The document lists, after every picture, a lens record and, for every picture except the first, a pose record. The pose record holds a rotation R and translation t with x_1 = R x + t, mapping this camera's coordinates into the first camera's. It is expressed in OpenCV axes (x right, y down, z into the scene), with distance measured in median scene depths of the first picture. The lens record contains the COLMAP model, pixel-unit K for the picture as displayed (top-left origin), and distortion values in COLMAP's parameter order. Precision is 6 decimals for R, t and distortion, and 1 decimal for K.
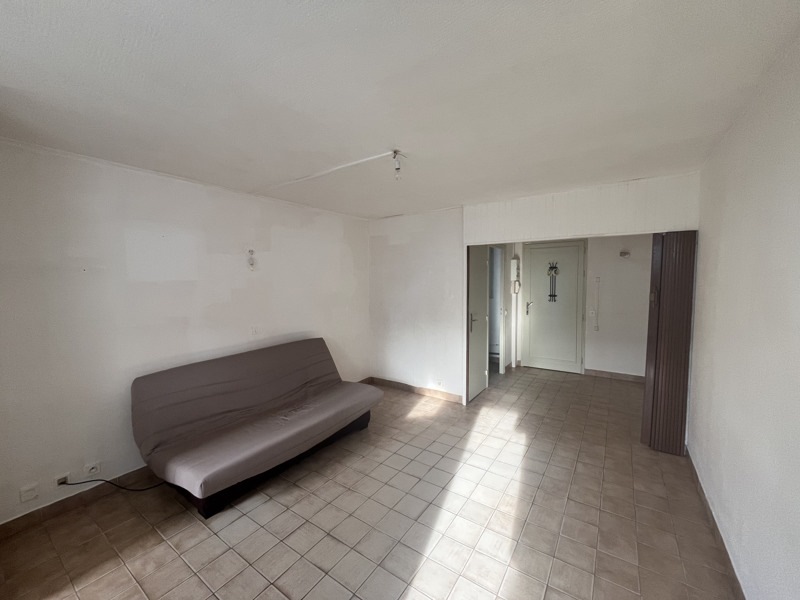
lens RADIAL K [[323.8, 0, 397.6], [0, 323.8, 299.4], [0, 0, 1]] dist [-0.002288, -0.000008]
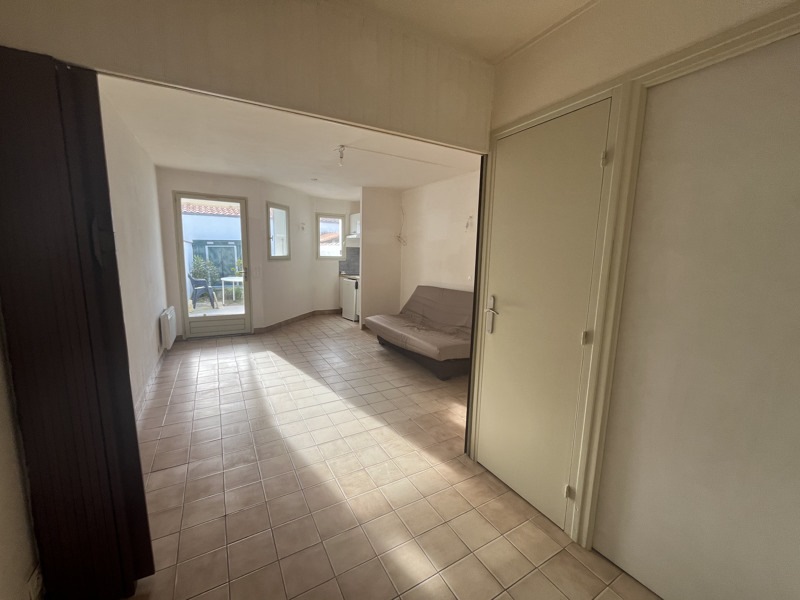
lens RADIAL K [[323.8, 0, 398.6], [0, 323.8, 300.4], [0, 0, 1]] dist [-0.002288, -0.000008]
pose [[-0.434838, 0.129698, -0.891120, 1.067116], [-0.076579, 0.980663, 0.180099, -0.035830], [0.897247, 0.146555, -0.416498, 1.602606]]
